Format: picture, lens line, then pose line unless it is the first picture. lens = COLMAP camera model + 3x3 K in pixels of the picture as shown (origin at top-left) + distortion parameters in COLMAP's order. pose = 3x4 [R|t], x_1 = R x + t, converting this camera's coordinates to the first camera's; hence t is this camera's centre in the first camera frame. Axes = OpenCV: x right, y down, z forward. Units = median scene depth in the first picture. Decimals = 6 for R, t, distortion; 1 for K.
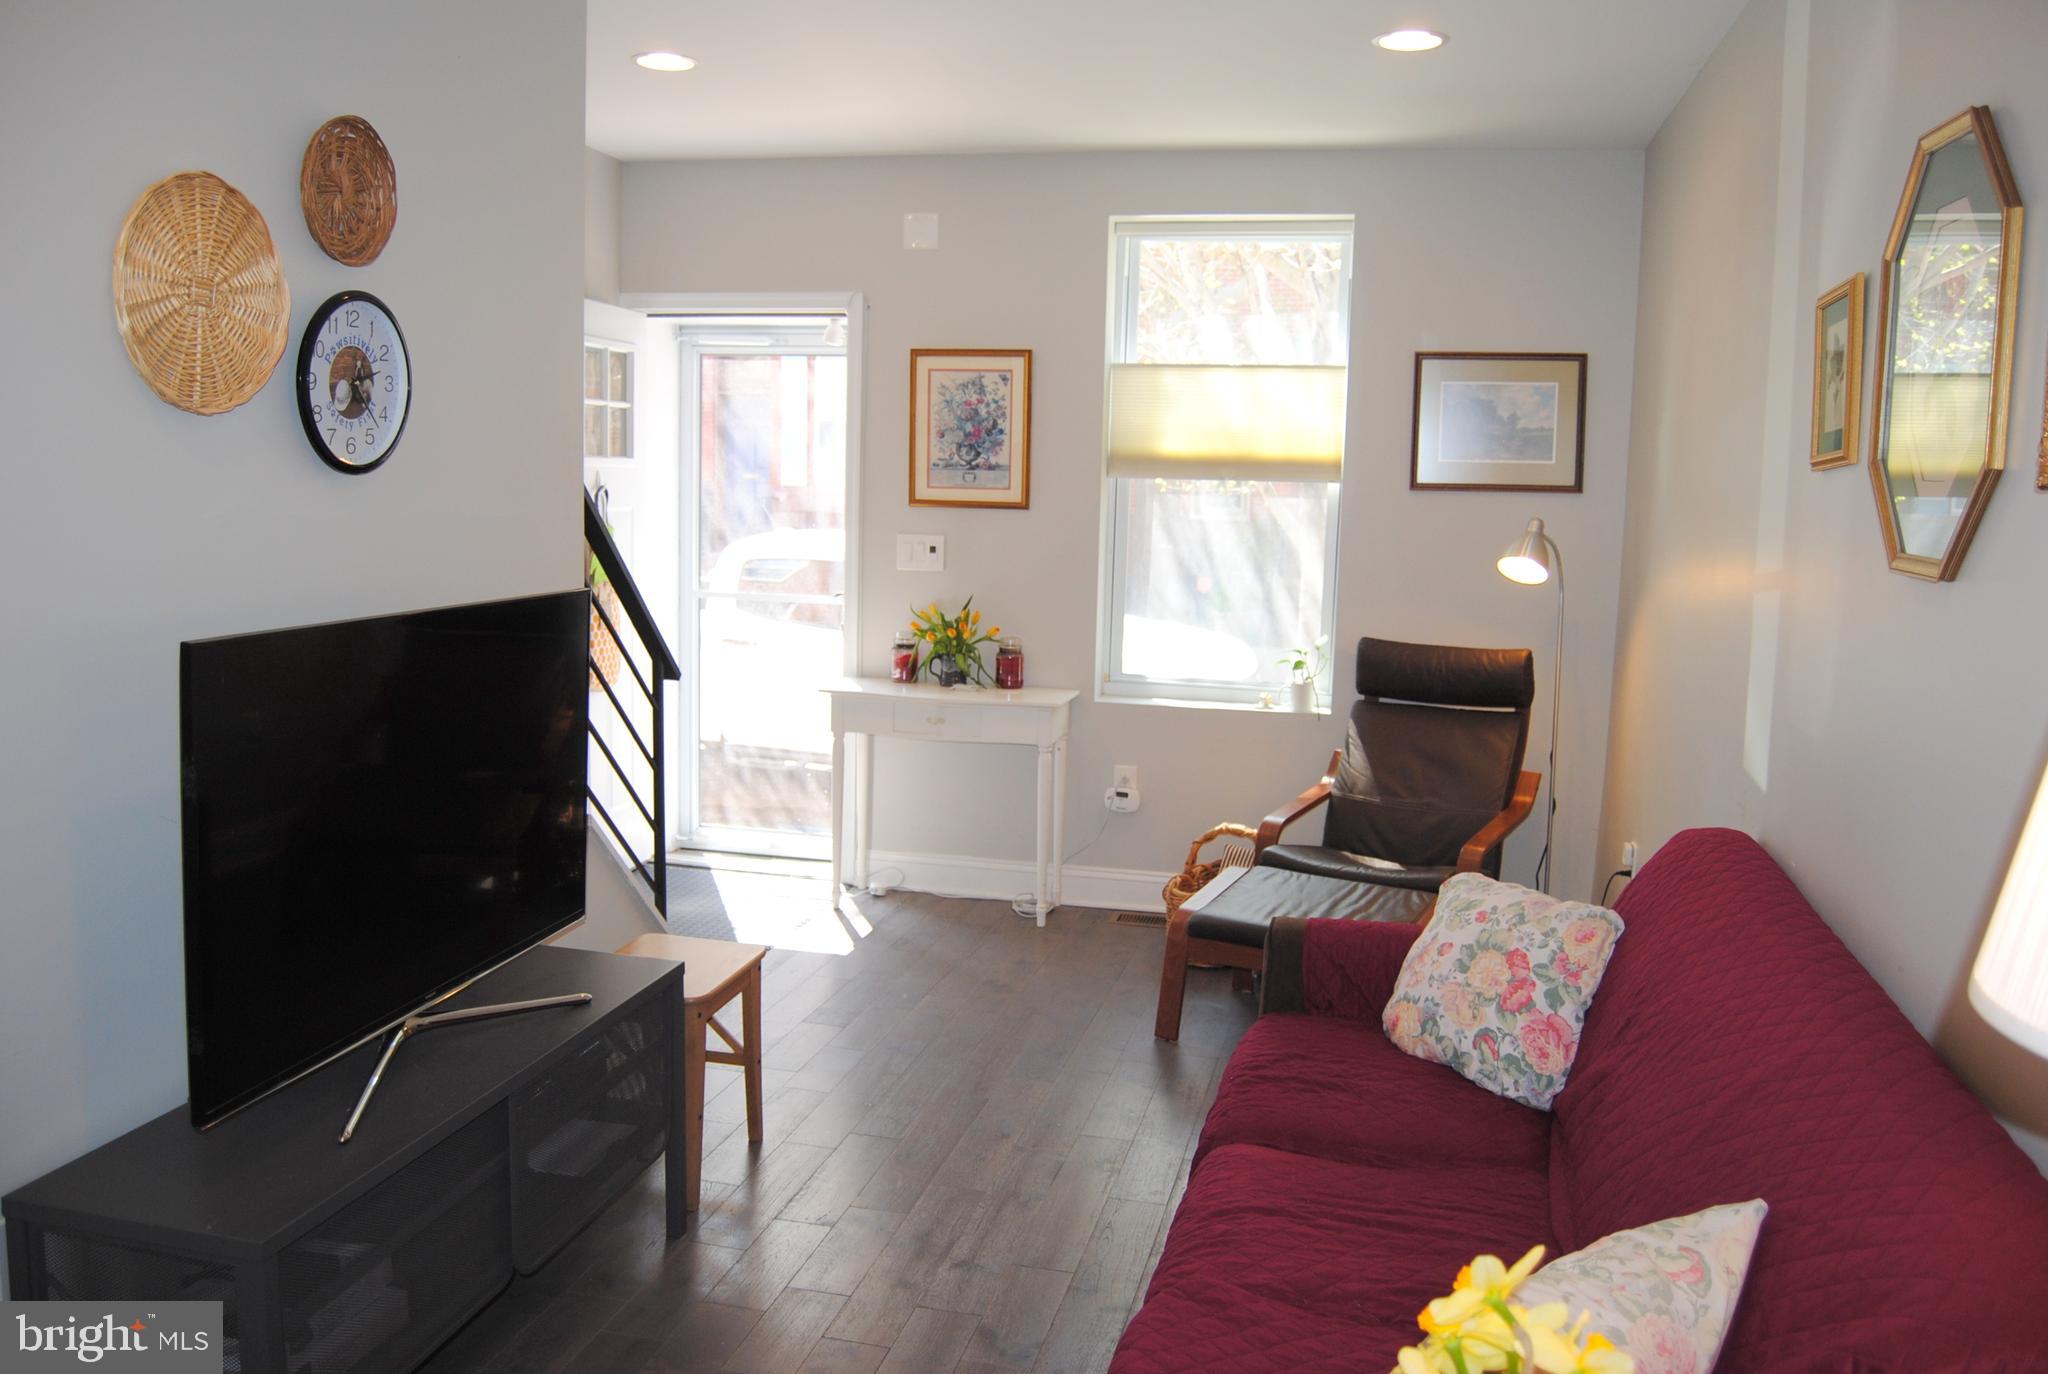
lens RADIAL K [[1626.9, 0, 1024.6], [0, 1626.9, 679.5], [0, 0, 1]] dist [-0.086600, 0.035766]
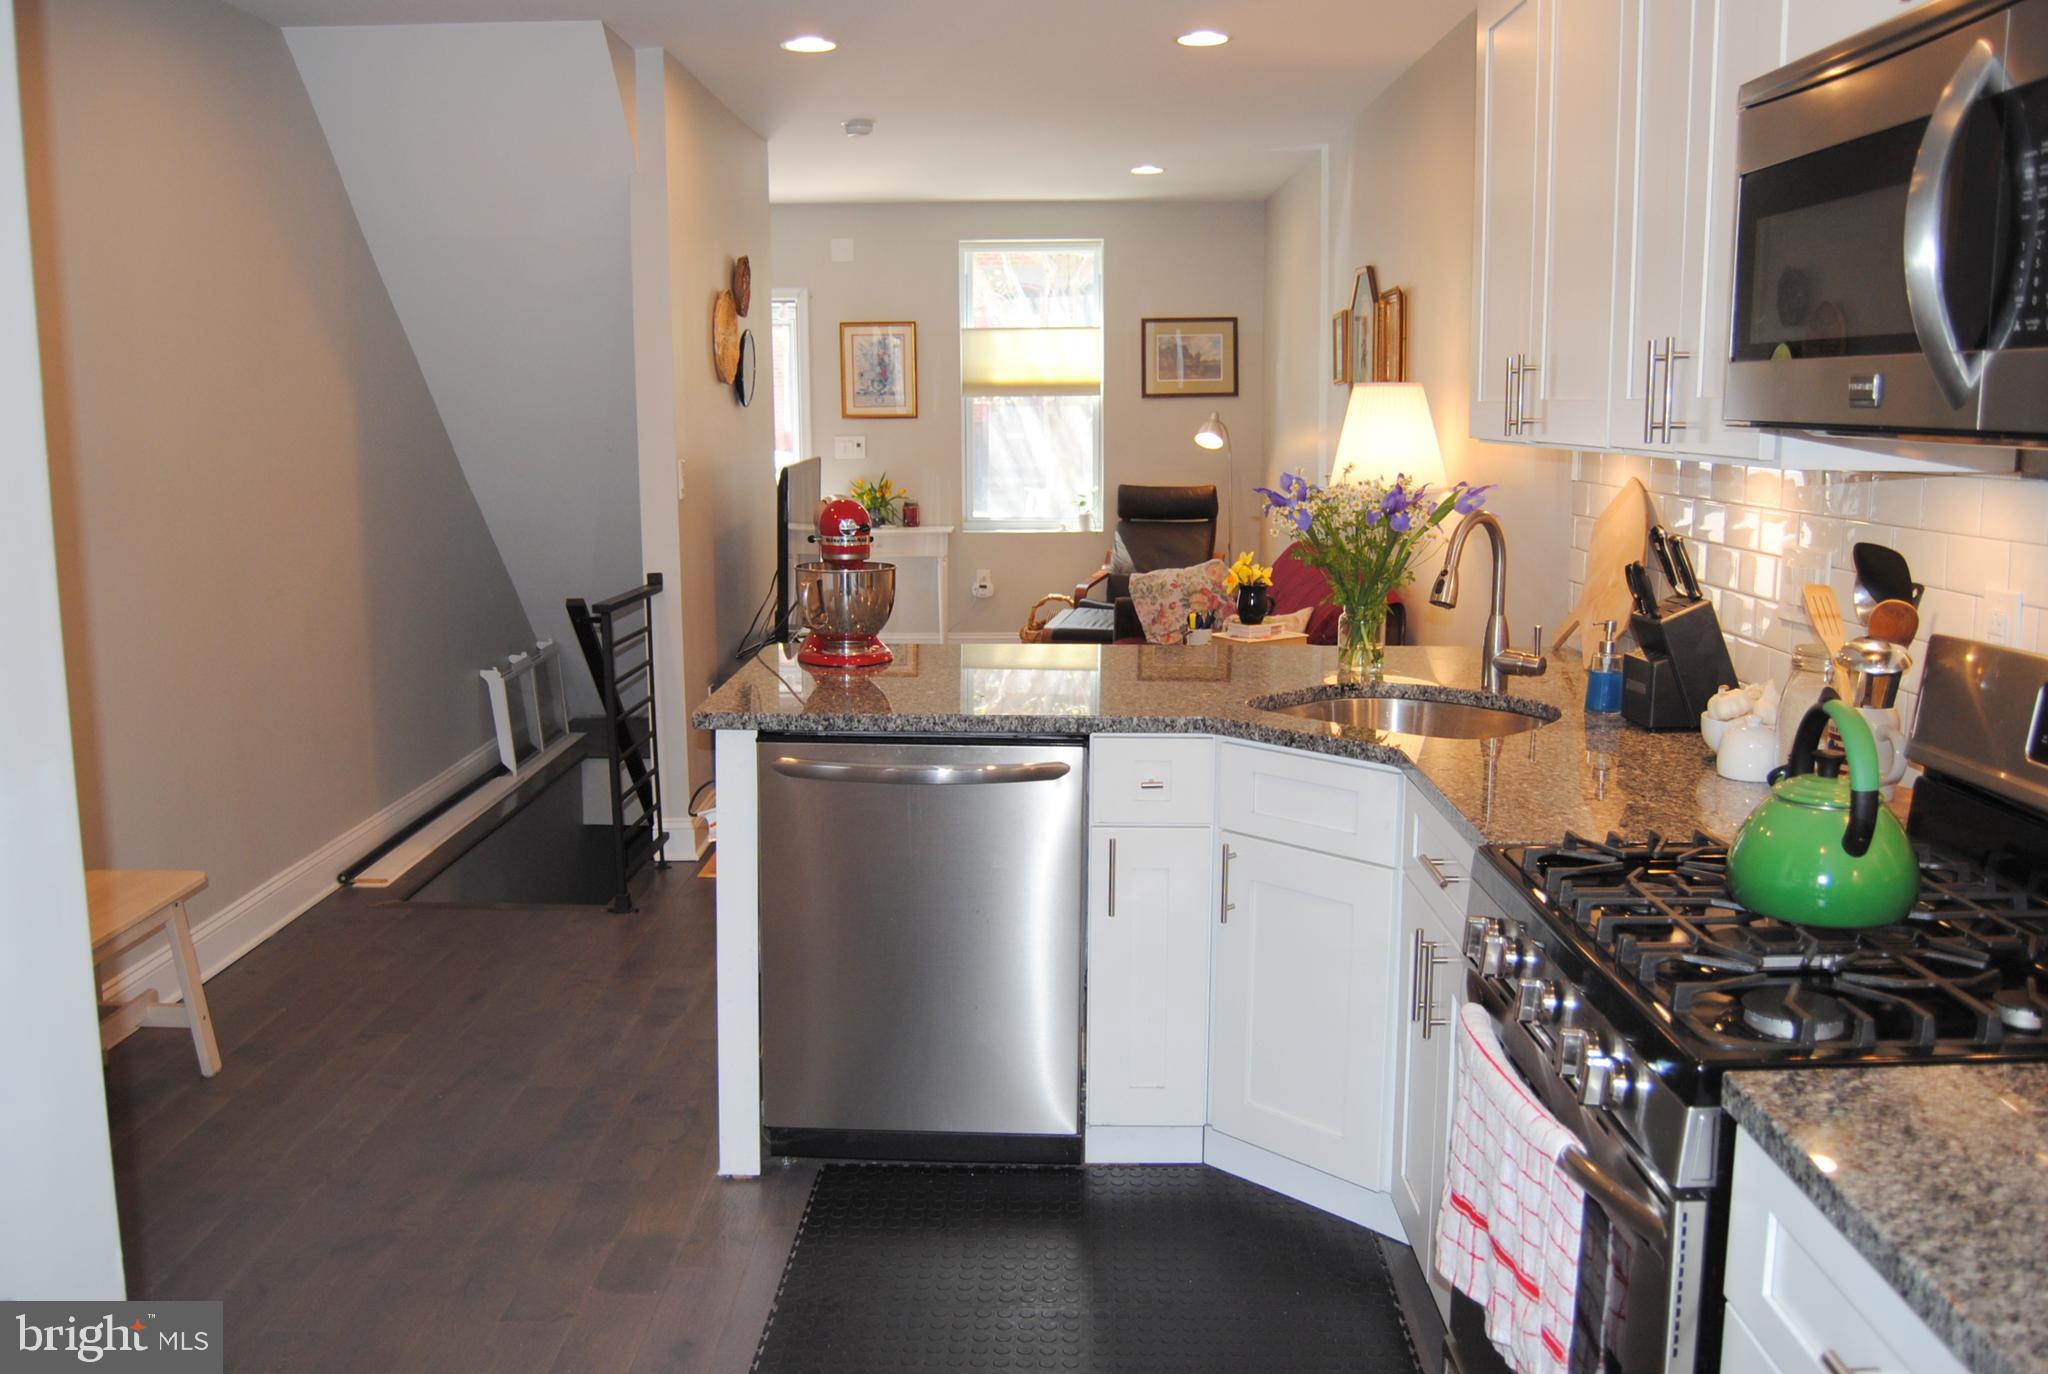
lens RADIAL K [[1606.7, 0, 1027.1], [0, 1606.7, 676.8], [0, 0, 1]] dist [-0.088363, 0.034666]
pose [[0.977211, -0.068974, 0.200752, -0.253151], [0.058422, 0.996604, 0.058031, 0.075440], [-0.204073, -0.044980, 0.977922, -0.683329]]
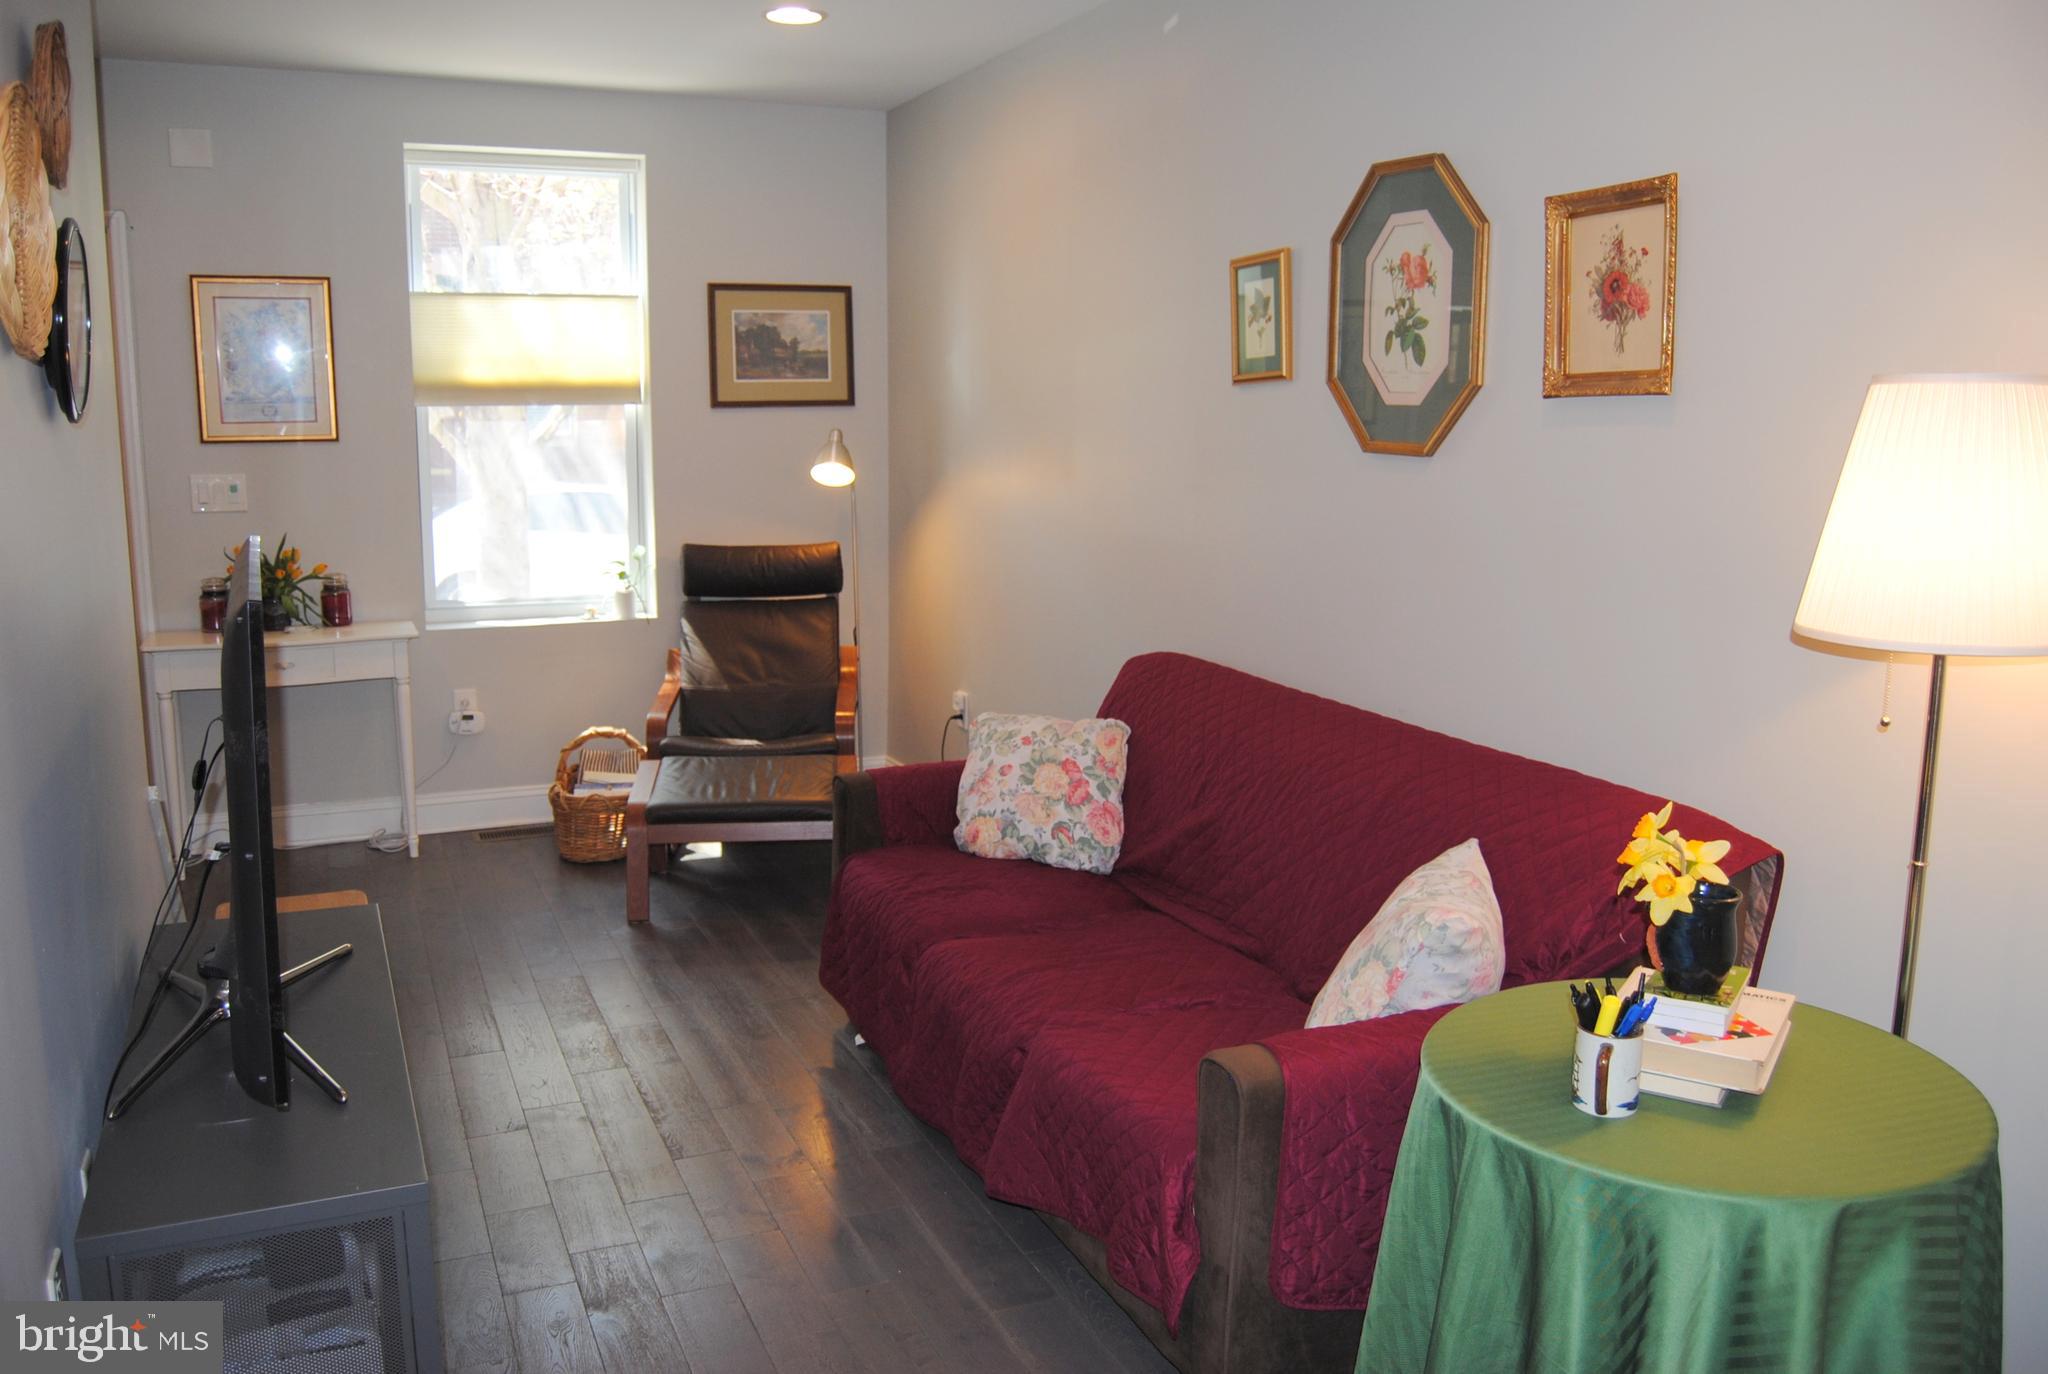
lens RADIAL K [[1602.9, 0, 1034.3], [0, 1602.9, 676.2], [0, 0, 1]] dist [-0.093928, 0.038899]
pose [[0.800343, -0.122860, 0.586819, -0.254439], [0.092107, 0.992355, 0.082144, -0.004123], [-0.592425, -0.011693, 0.805541, -0.014126]]
